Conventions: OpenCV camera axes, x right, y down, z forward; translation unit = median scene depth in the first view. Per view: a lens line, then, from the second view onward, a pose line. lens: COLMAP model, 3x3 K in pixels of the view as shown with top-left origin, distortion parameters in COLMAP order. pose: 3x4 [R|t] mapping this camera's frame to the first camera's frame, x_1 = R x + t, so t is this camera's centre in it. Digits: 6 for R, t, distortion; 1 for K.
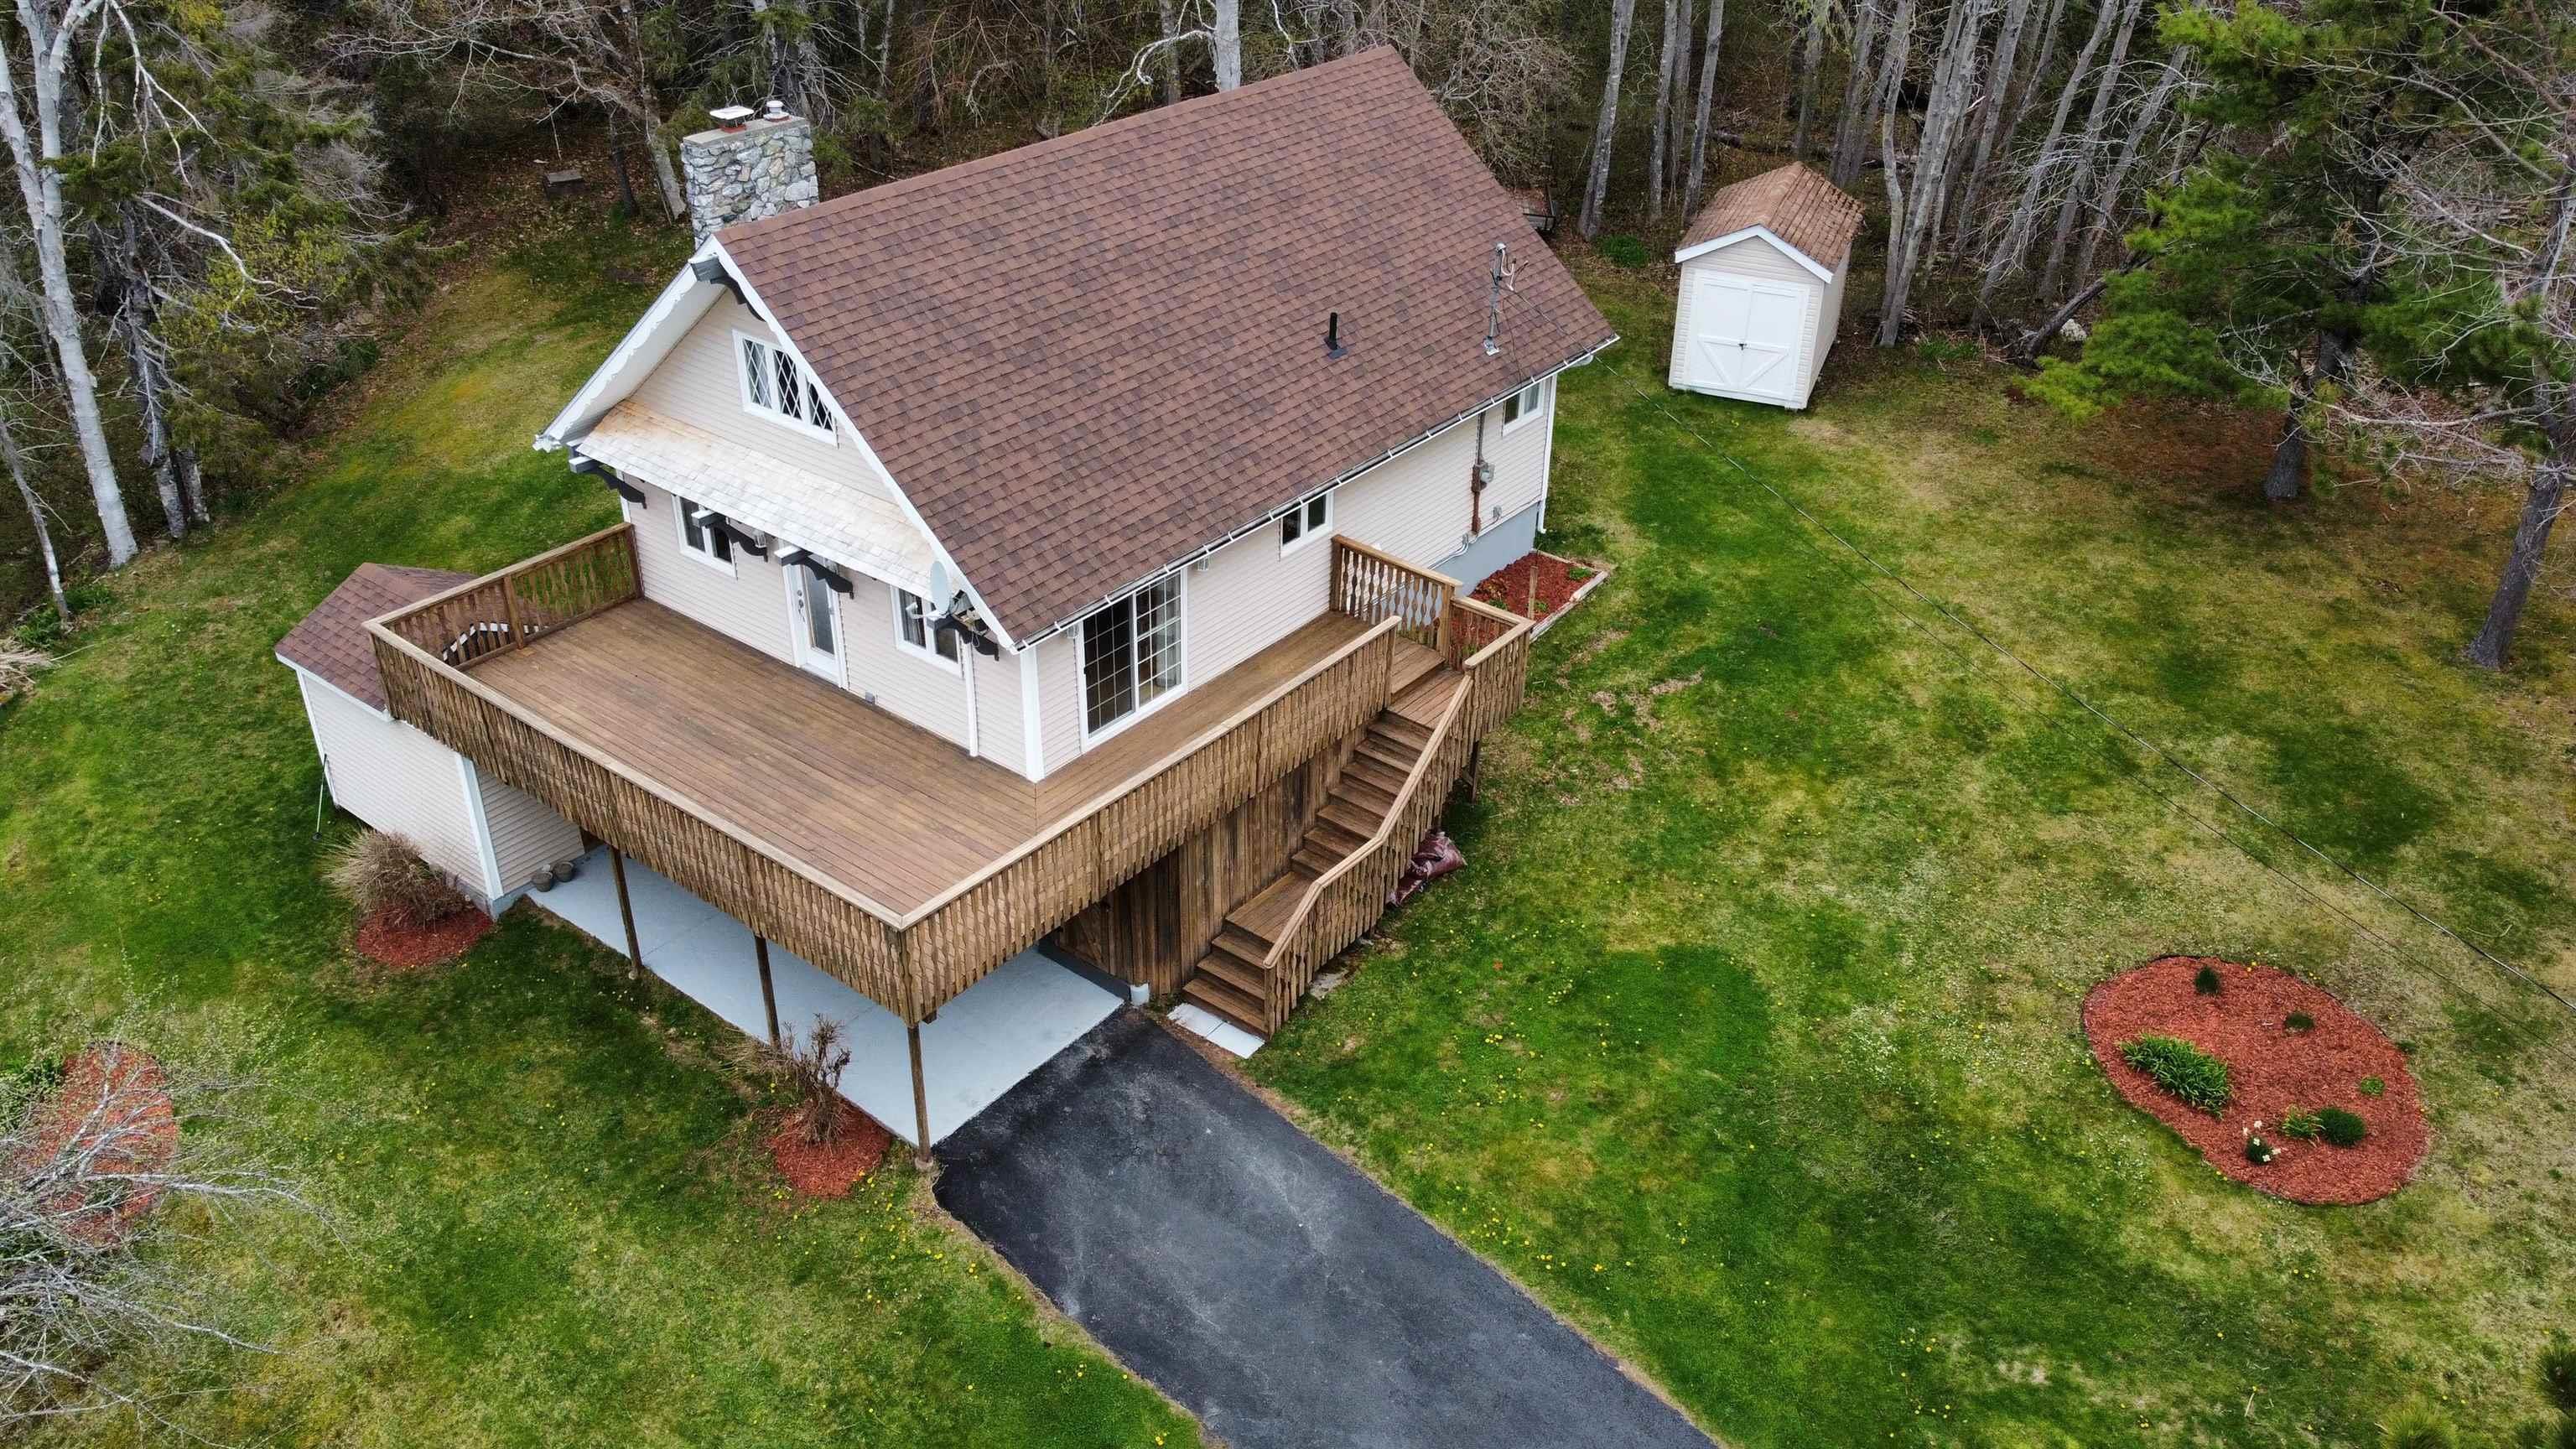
lens RADIAL K [[1959.9, 0, 1287.1], [0, 1959.9, 732.8], [0, 0, 1]] dist [-0.006579, 0.000507]
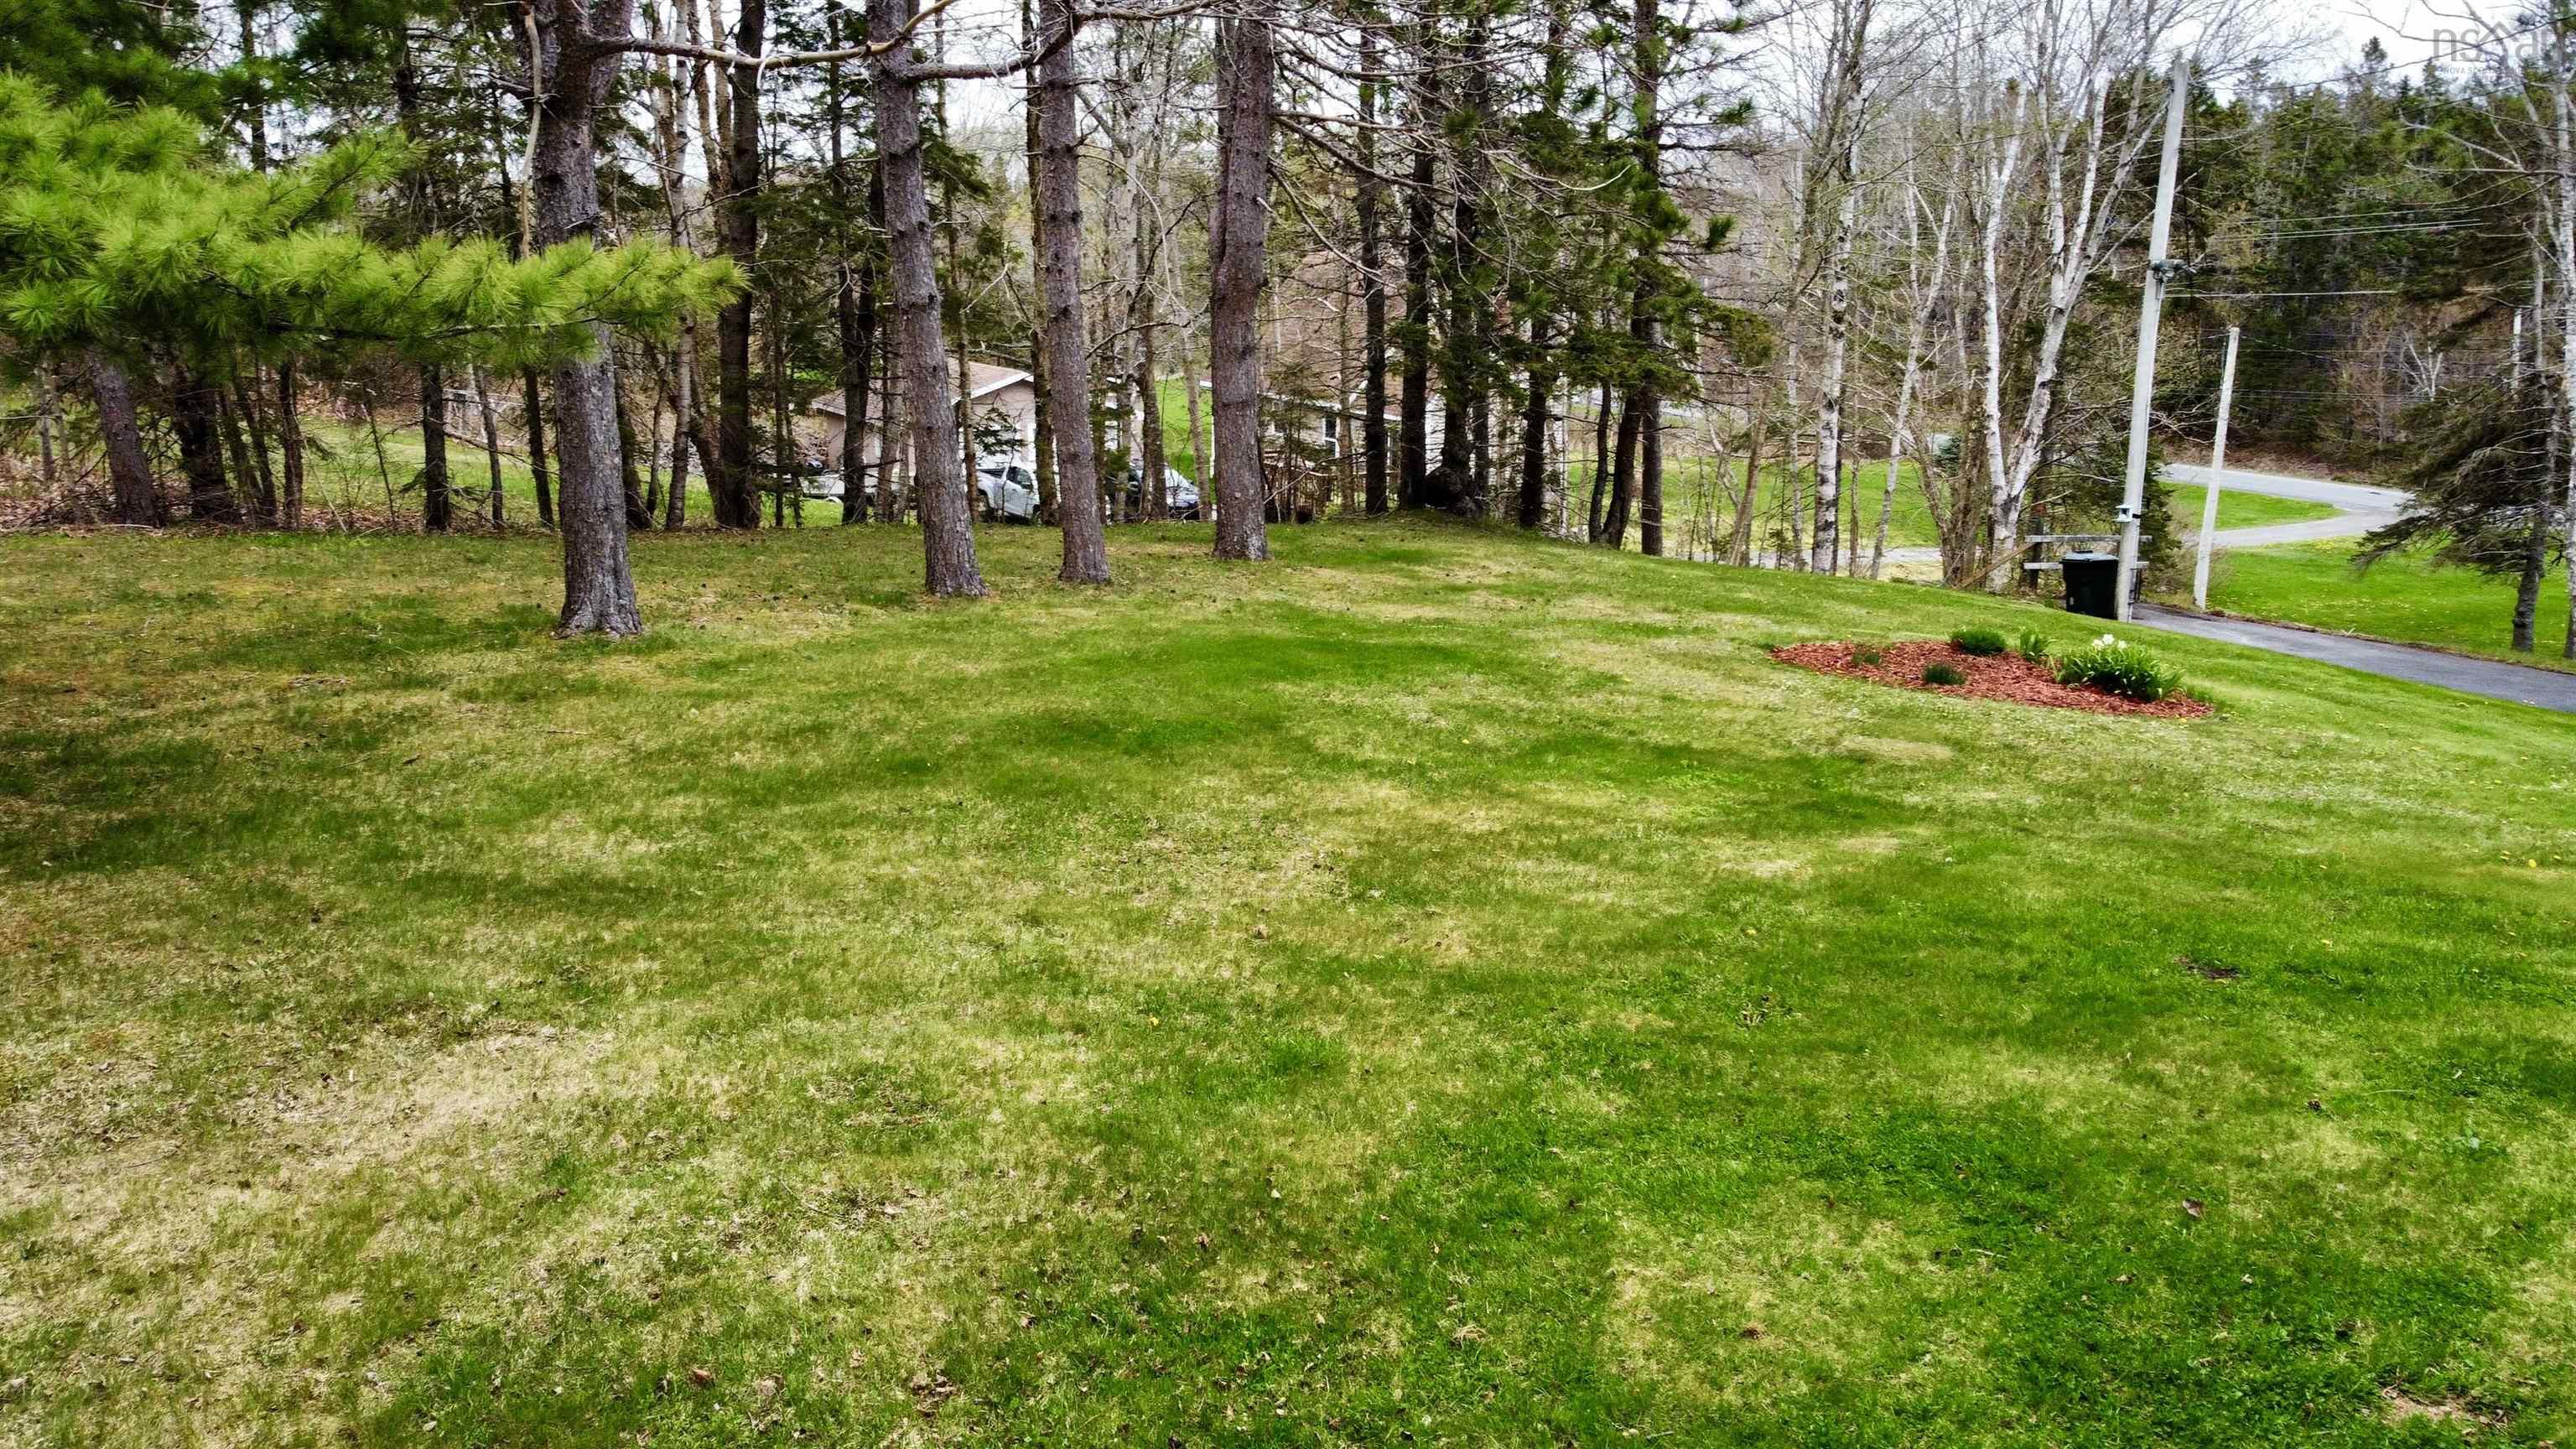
lens RADIAL K [[1959.9, 0, 1273.0], [0, 1959.9, 714.6], [0, 0, 1]] dist [-0.006579, 0.000507]
pose [[-0.768549, -0.186655, 0.611957, 0.226862], [0.311965, 0.725752, 0.613157, -0.320241], [-0.558579, 0.662150, -0.499547, 1.402220]]
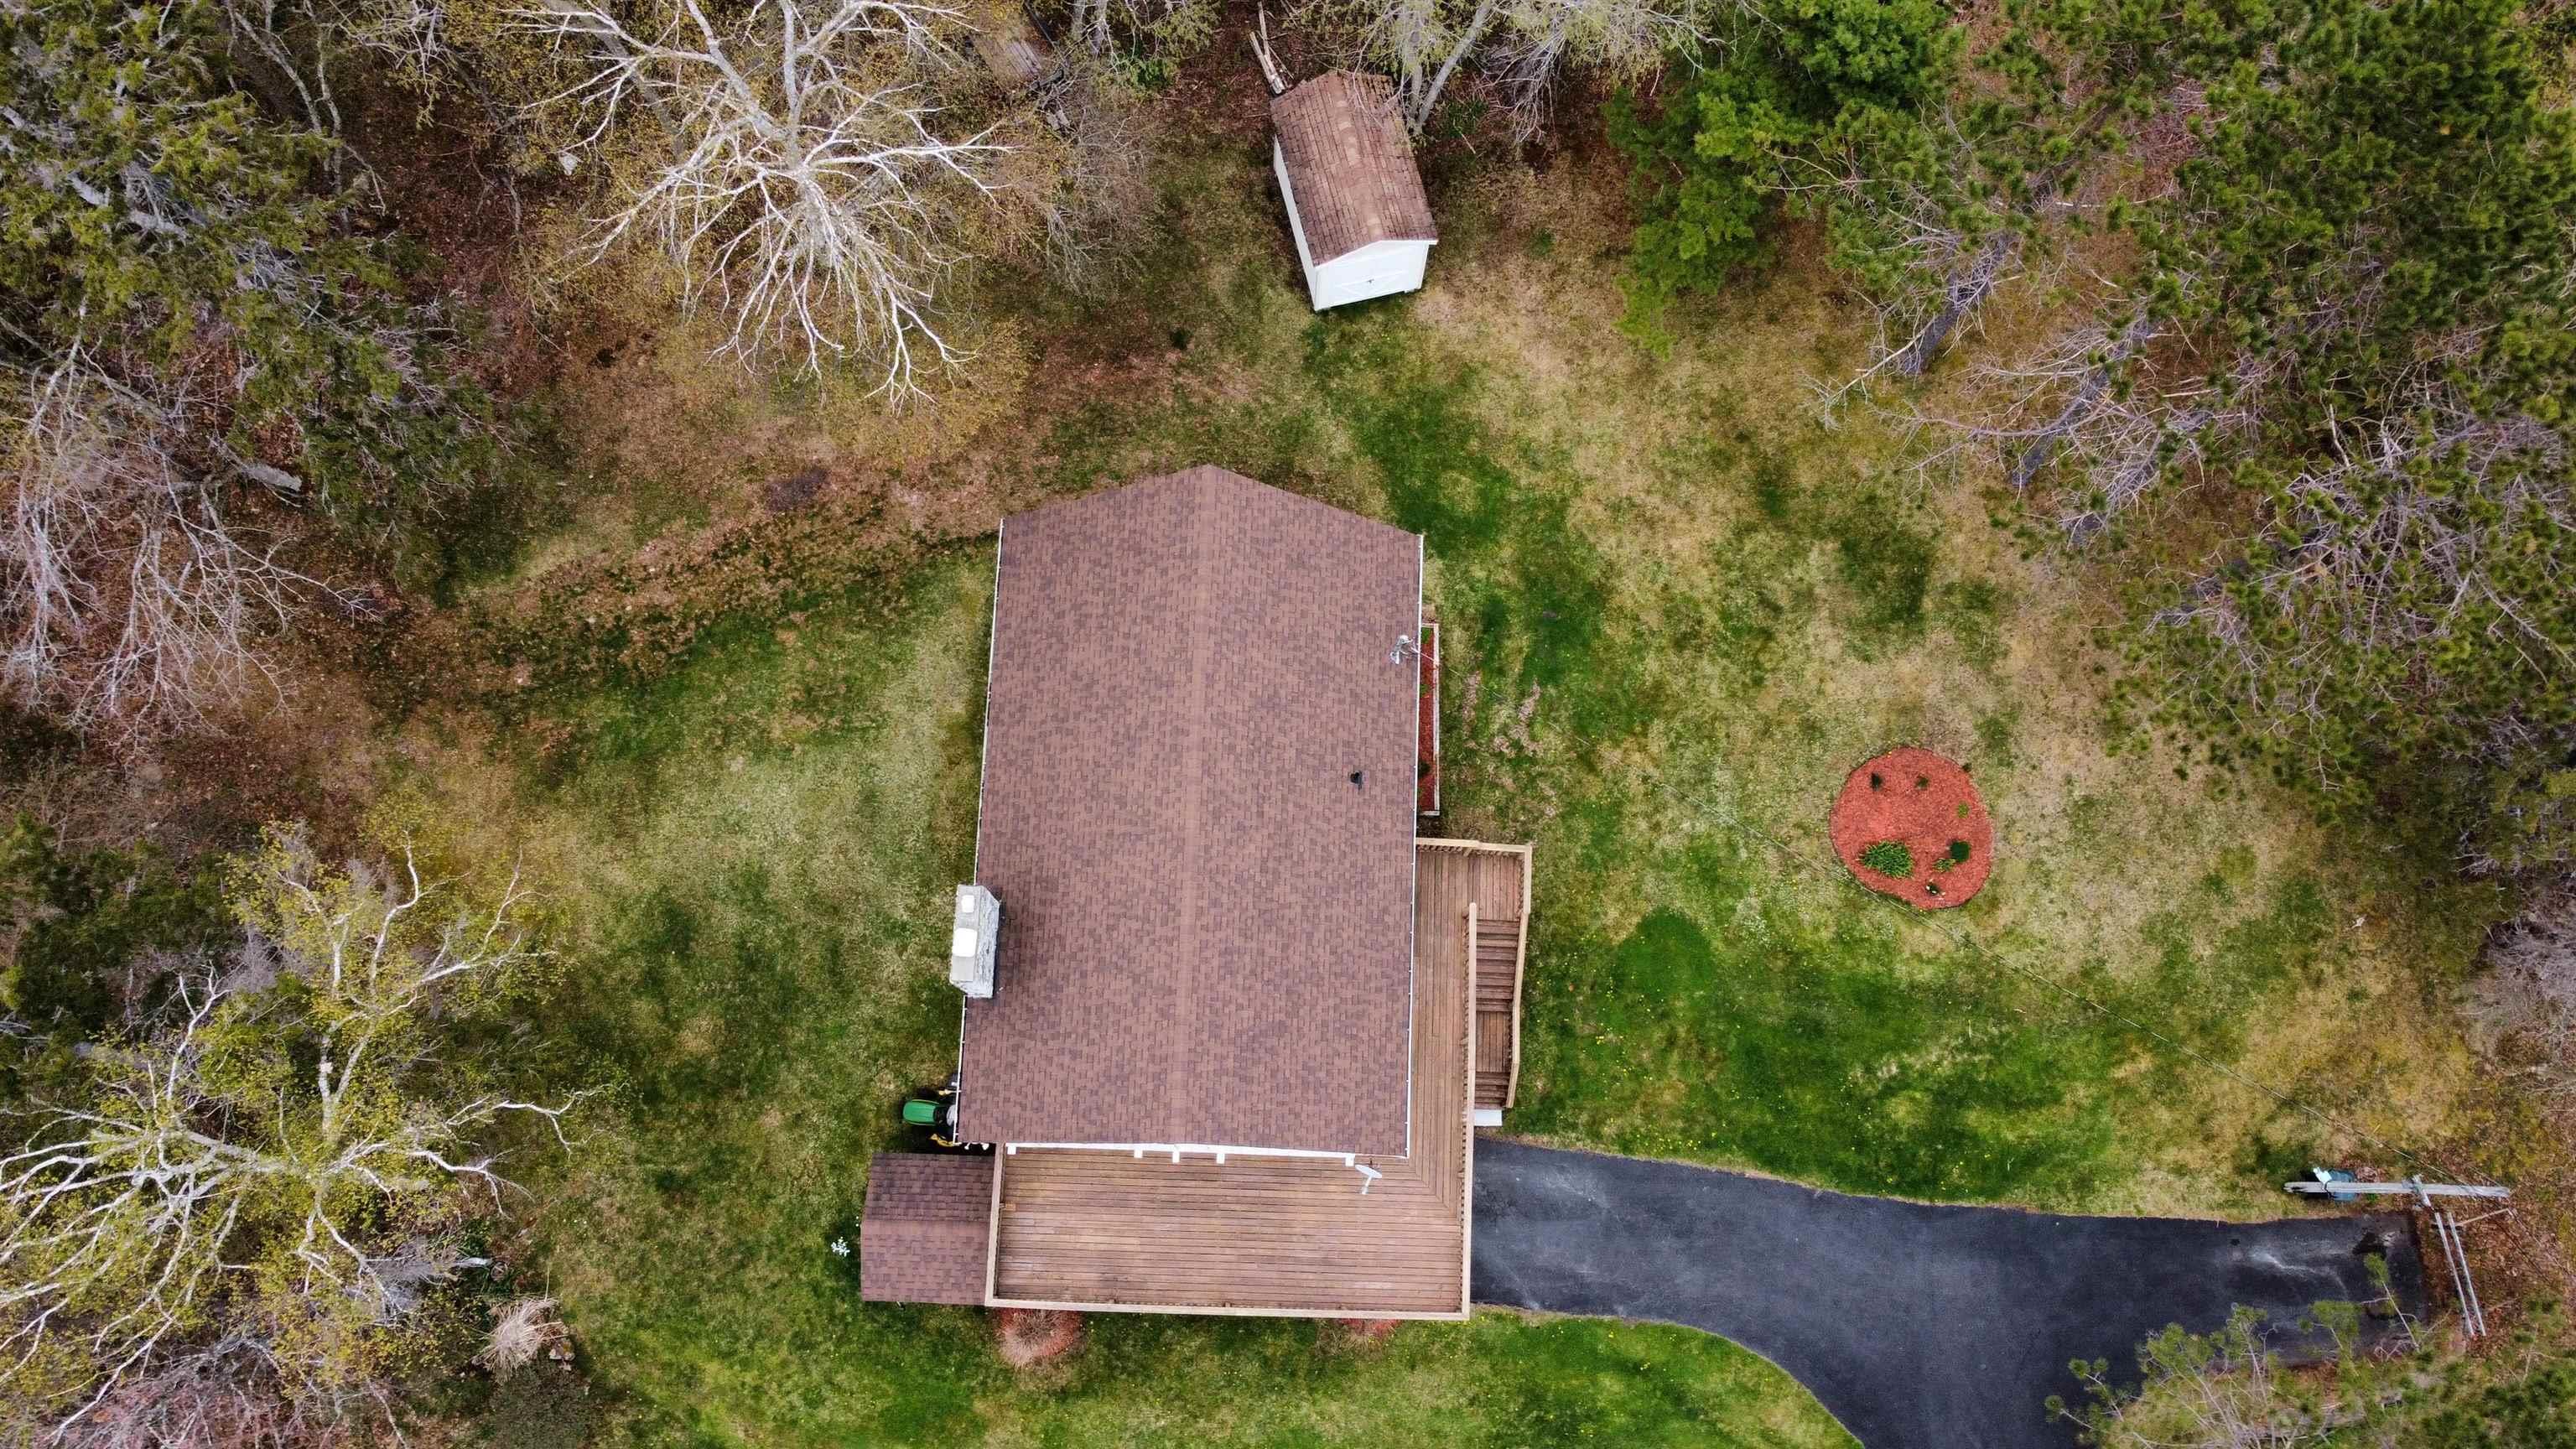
lens RADIAL K [[1959.9, 0, 1290.3], [0, 1959.9, 730.6], [0, 0, 1]] dist [-0.006579, 0.000507]
pose [[0.808010, -0.571468, 0.143332, -0.221351], [0.293934, 0.601842, 0.742556, -1.416108], [-0.510609, -0.557863, 0.654268, 0.074236]]
